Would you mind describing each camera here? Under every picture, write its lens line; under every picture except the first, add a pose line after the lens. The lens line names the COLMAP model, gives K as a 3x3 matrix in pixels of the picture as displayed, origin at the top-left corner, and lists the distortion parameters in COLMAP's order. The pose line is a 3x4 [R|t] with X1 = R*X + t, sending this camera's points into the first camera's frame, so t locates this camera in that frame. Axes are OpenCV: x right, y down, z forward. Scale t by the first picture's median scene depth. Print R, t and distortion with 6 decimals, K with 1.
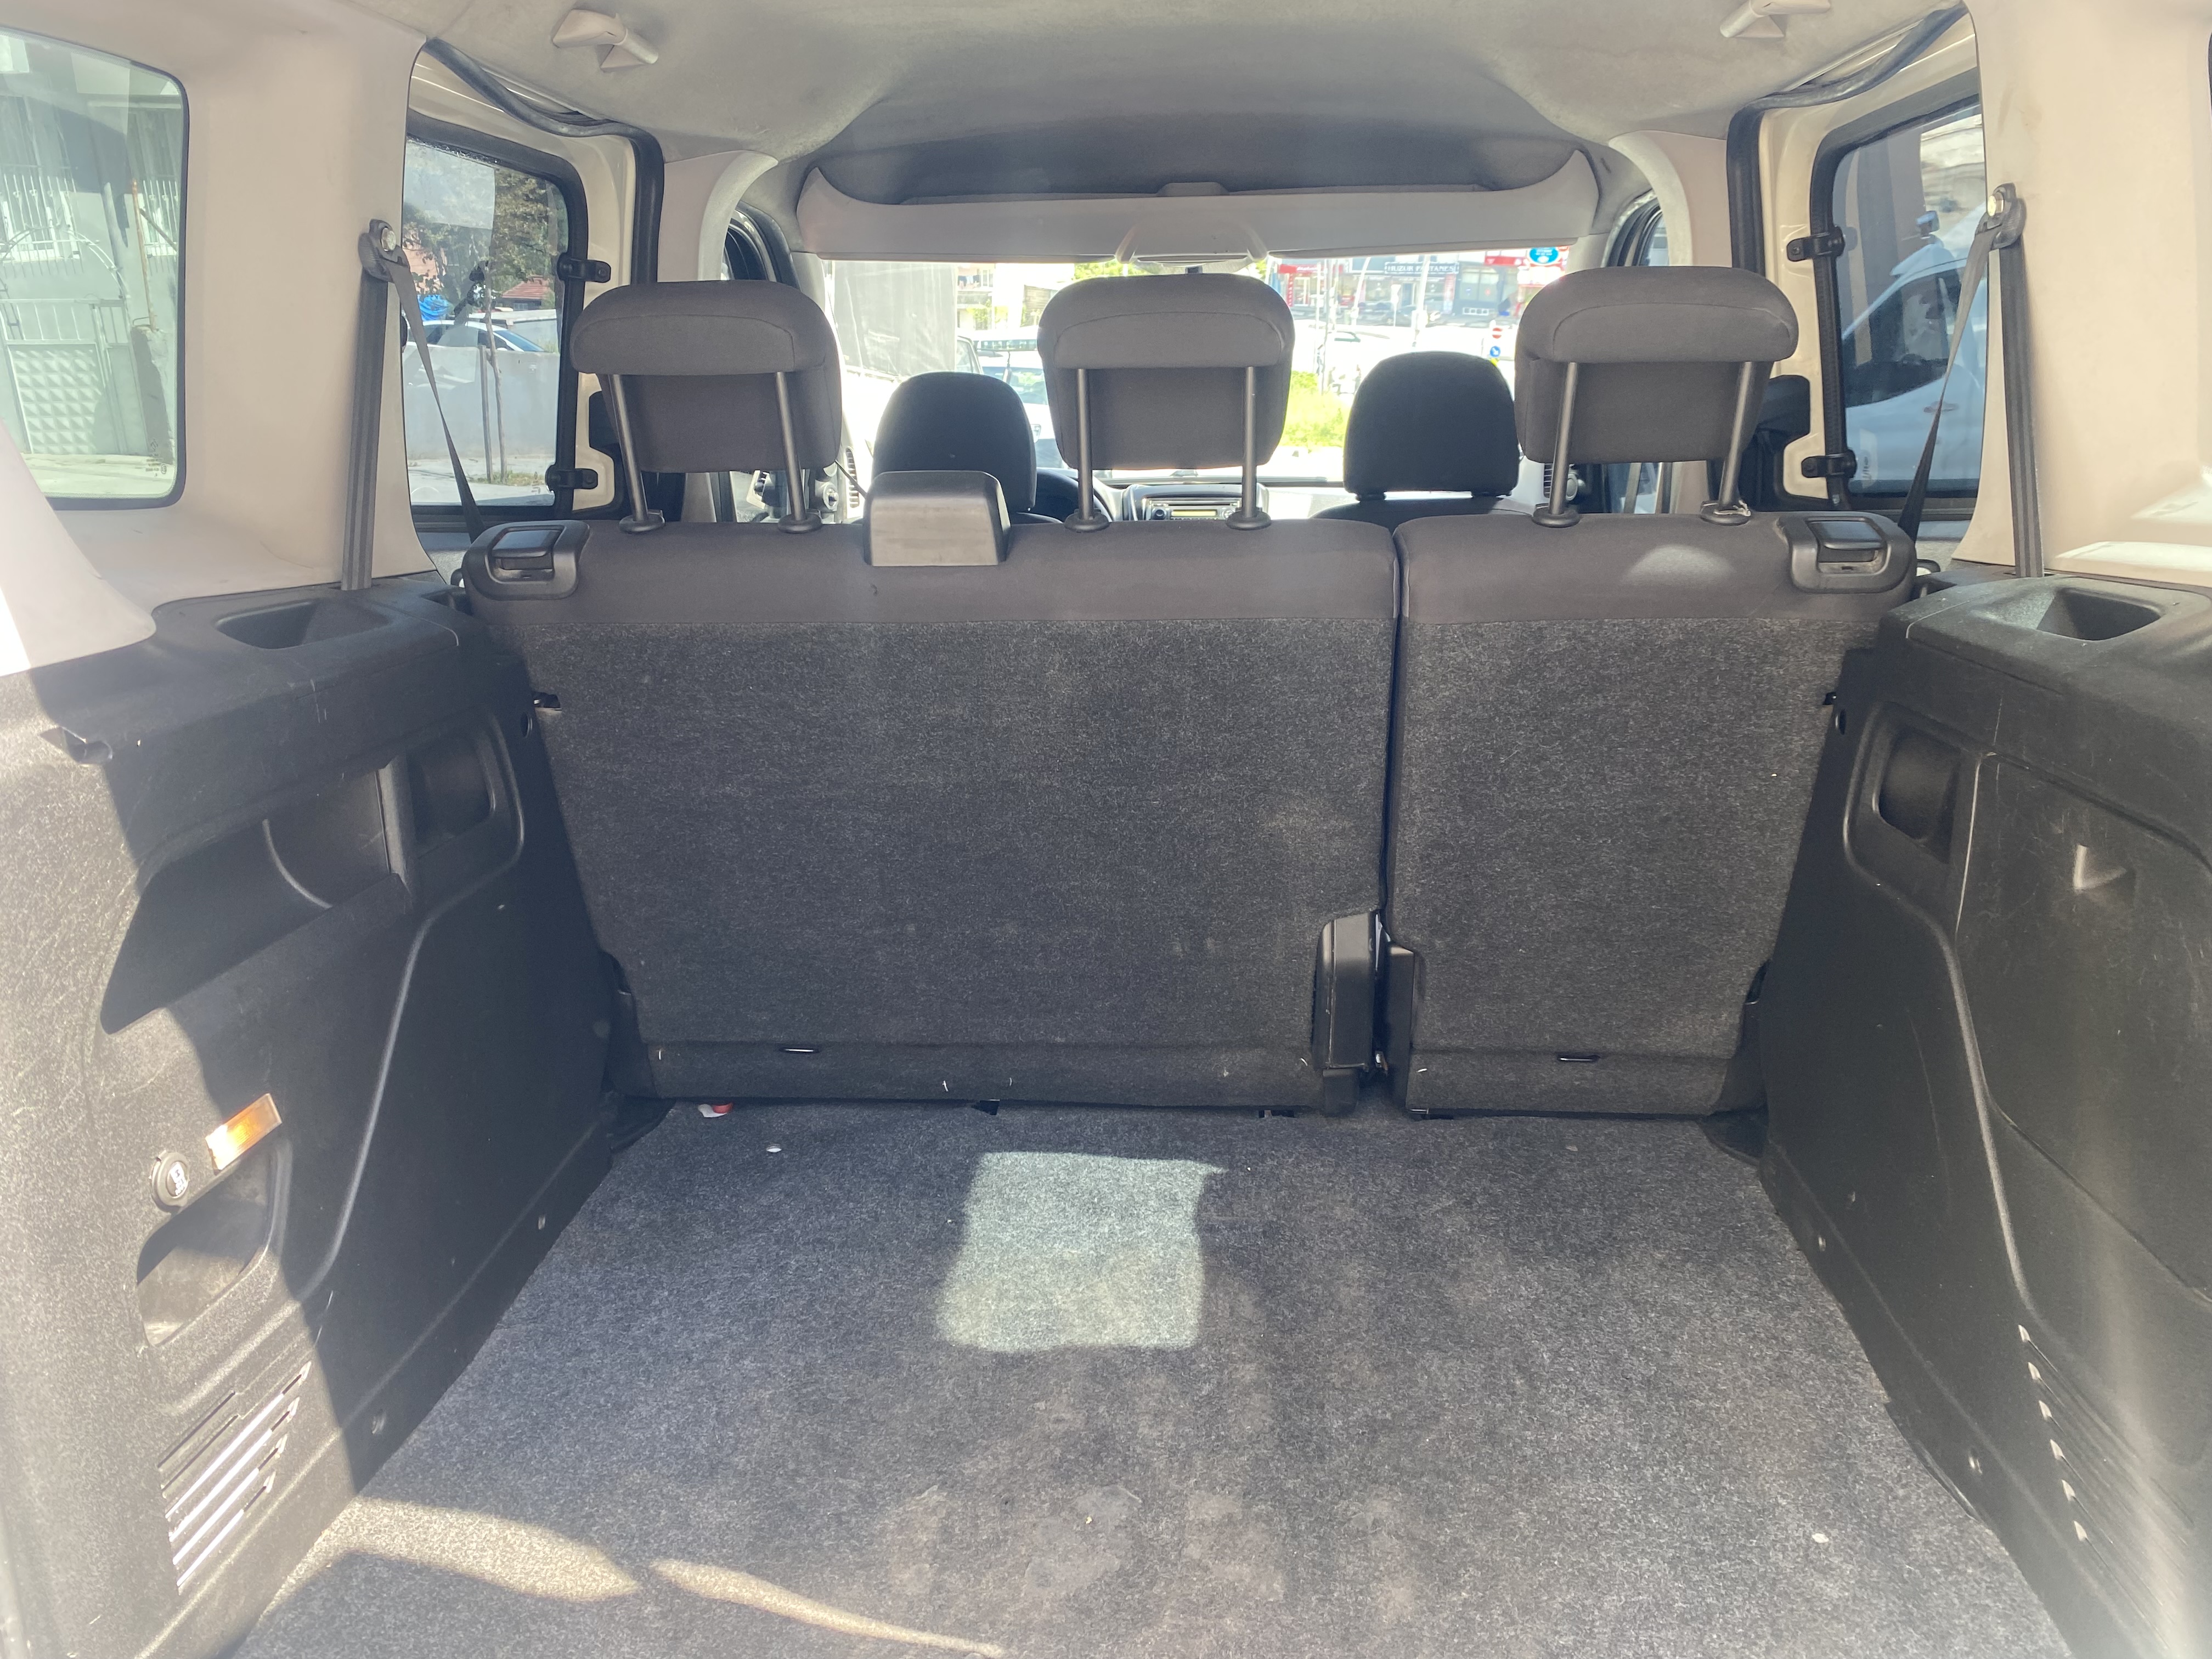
lens RADIAL K [[1697.6, 0, 1084.3], [0, 1697.6, 849.2], [0, 0, 1]] dist [0.006555, -0.014793]
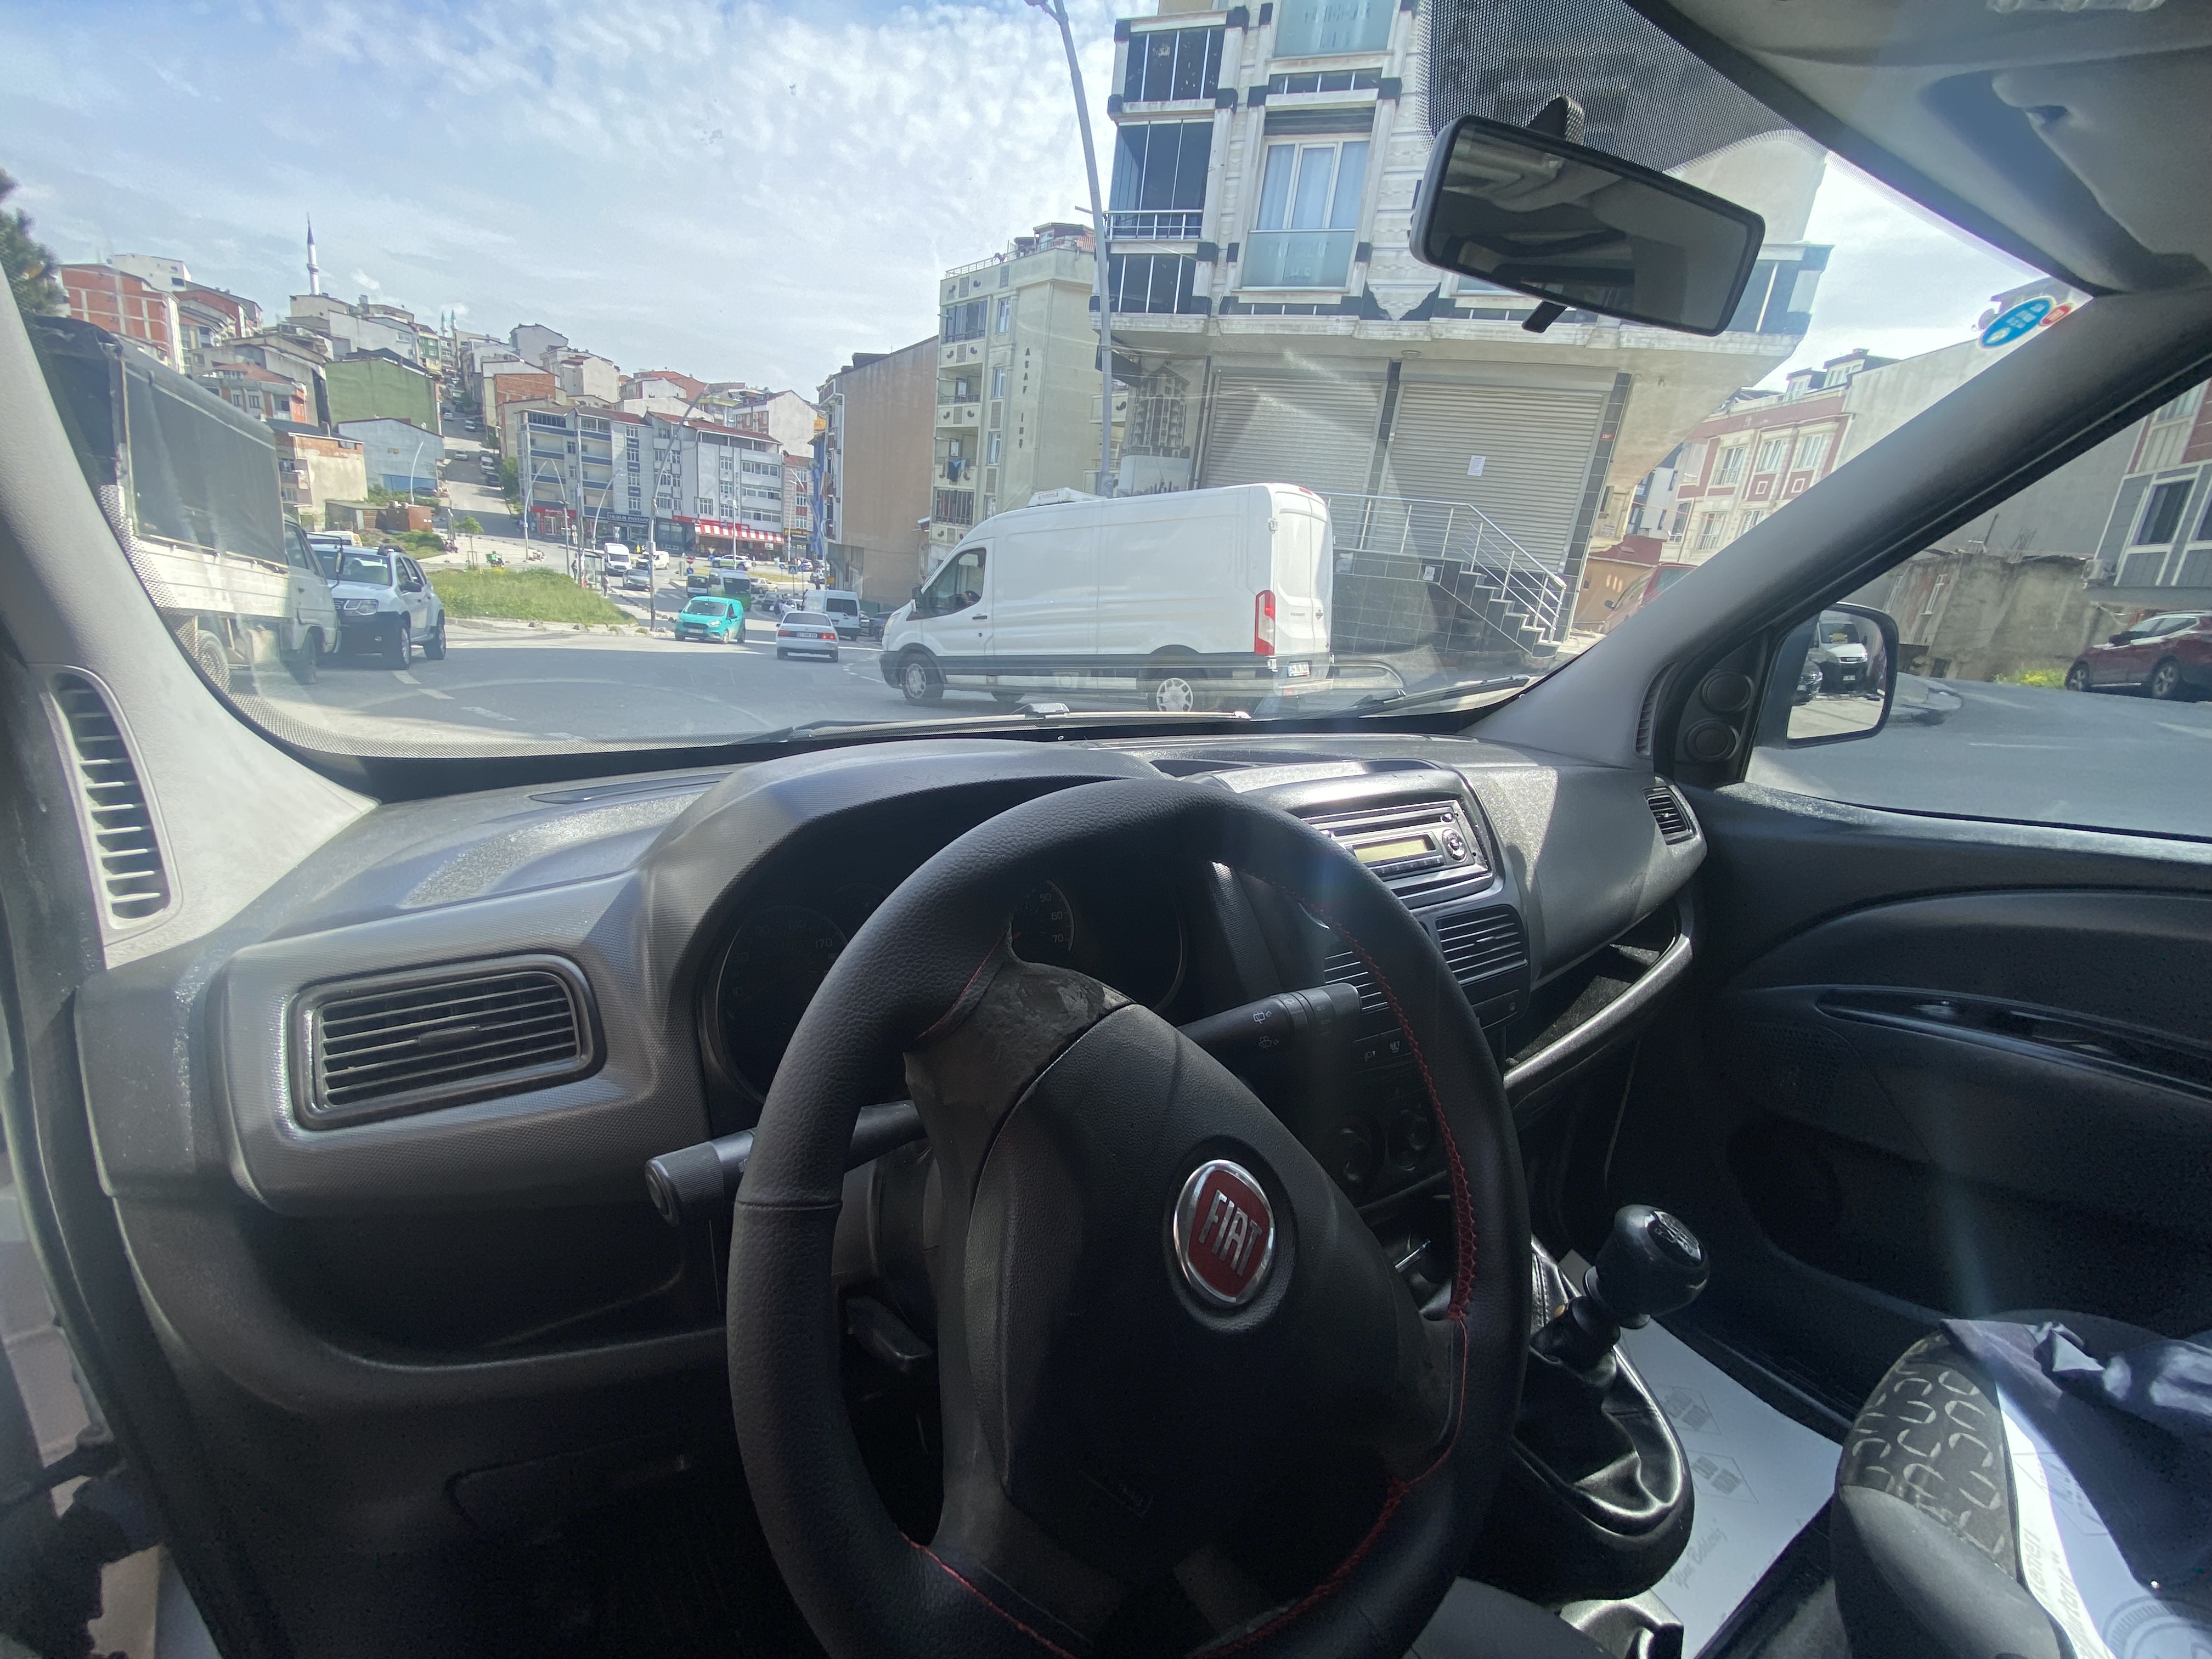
lens RADIAL K [[903.6, 0, 1098.0], [0, 903.6, 841.8], [0, 0, 1]] dist [0.006013, -0.013991]
pose [[0.793492, -0.104079, 0.599614, -0.192040], [0.105828, 0.993854, 0.032465, -0.344641], [-0.599308, 0.037696, 0.799630, 1.381475]]
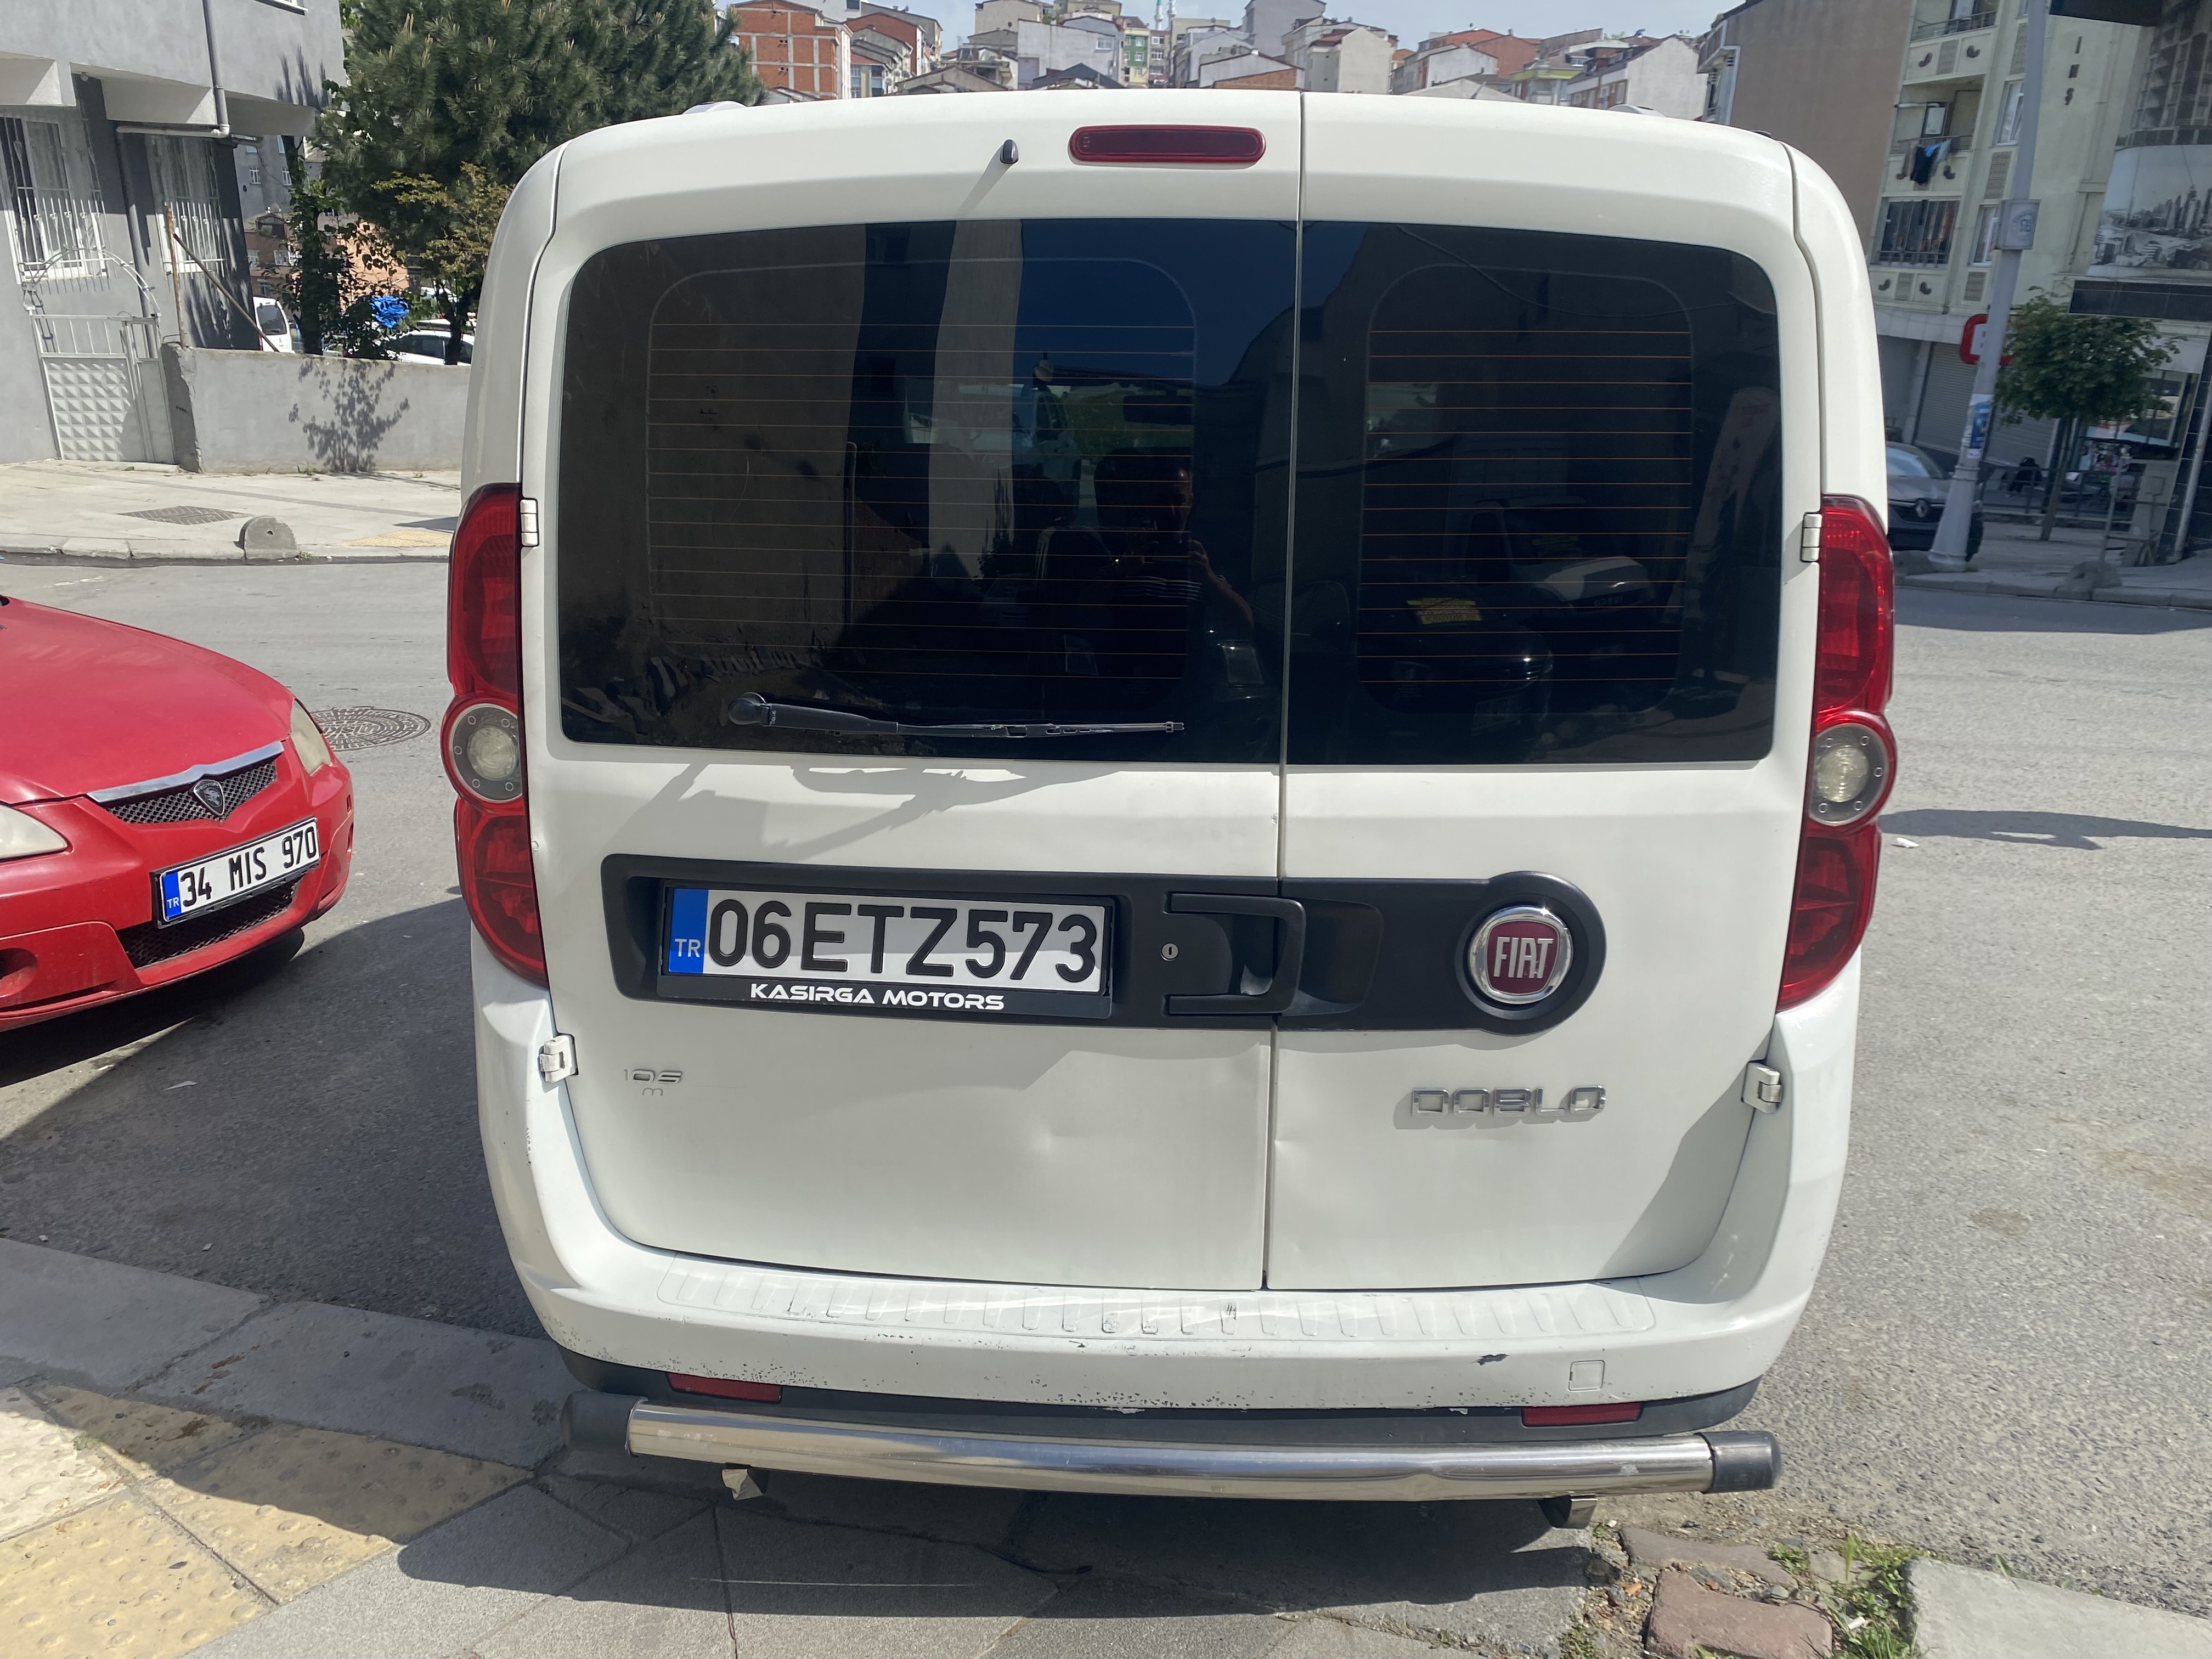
lens RADIAL K [[1697.6, 0, 1075.7], [0, 1697.6, 855.0], [0, 0, 1]] dist [0.006555, -0.014793]
pose [[0.999642, 0.013193, 0.023271, -0.075407], [-0.013093, 0.999904, -0.004453, 0.101830], [-0.023328, 0.004147, 0.999719, -0.724823]]
